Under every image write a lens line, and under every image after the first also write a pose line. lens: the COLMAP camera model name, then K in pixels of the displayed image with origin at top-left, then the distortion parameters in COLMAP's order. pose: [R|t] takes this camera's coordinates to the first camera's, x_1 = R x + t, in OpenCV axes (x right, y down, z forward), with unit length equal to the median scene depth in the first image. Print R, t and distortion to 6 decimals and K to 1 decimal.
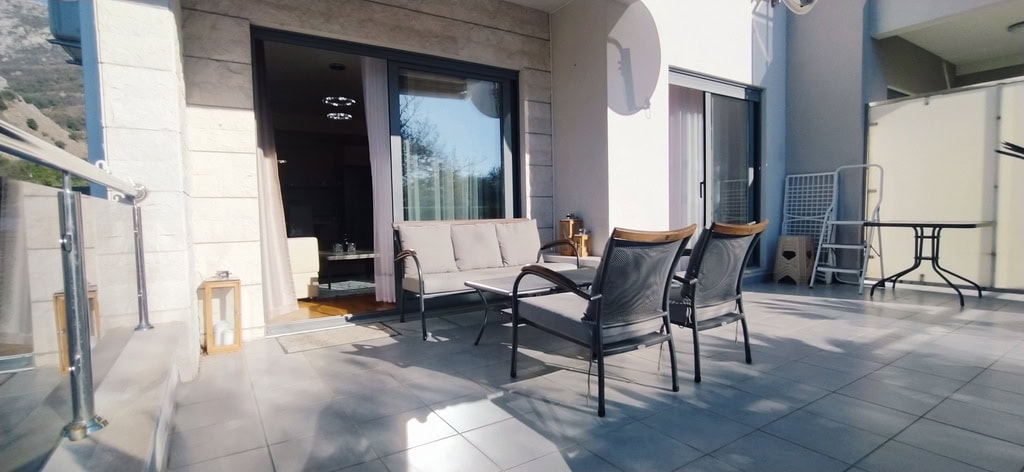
lens RADIAL K [[470.3, 0, 505.5], [0, 470.3, 244.0], [0, 0, 1]] dist [-0.034038, 0.018749]
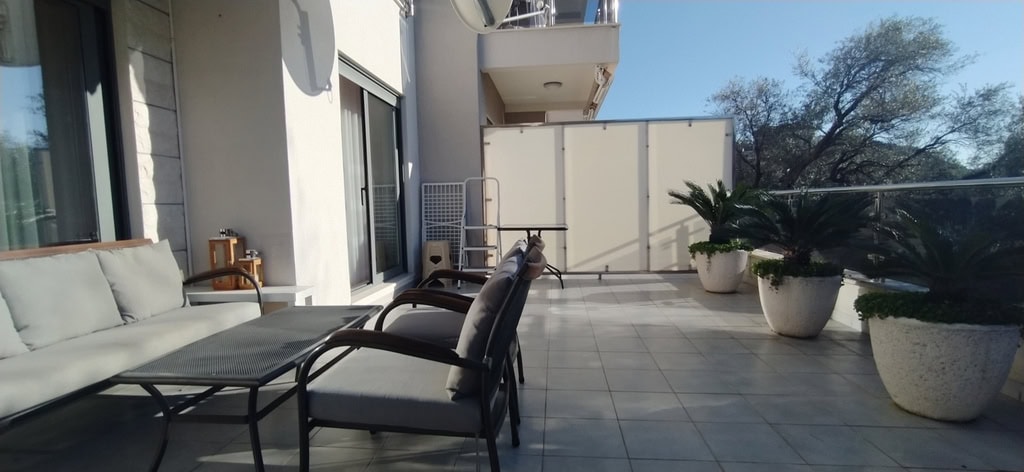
lens RADIAL K [[470.3, 0, 505.5], [0, 470.3, 244.0], [0, 0, 1]] dist [-0.034038, 0.018749]
pose [[0.623323, -0.058996, 0.779735, -0.134989], [0.060134, 0.997814, 0.027425, -0.034140], [-0.779648, 0.029794, 0.625508, 0.230131]]
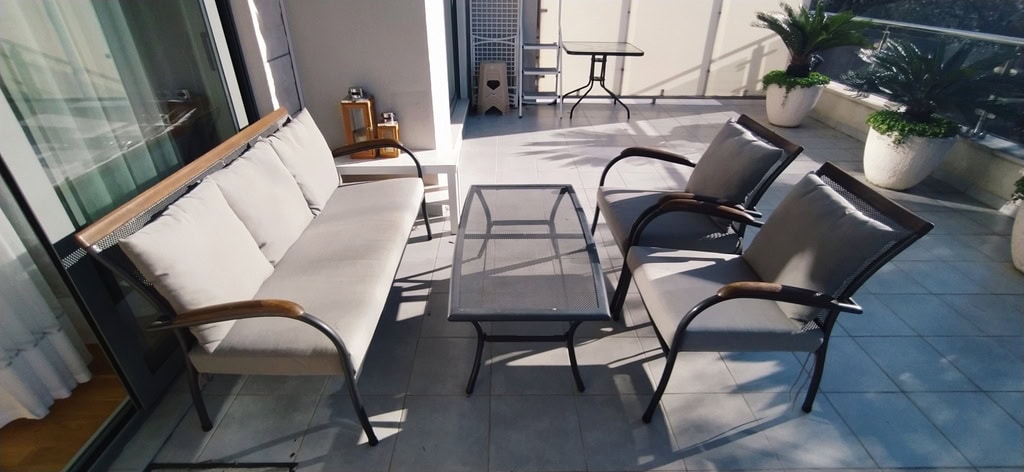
lens RADIAL K [[470.3, 0, 505.5], [0, 470.3, 244.0], [0, 0, 1]] dist [-0.034038, 0.018749]
pose [[0.530225, -0.410267, 0.741985, -0.264173], [0.040945, 0.886499, 0.460915, -0.144947], [-0.846868, -0.214008, 0.486842, 0.476683]]
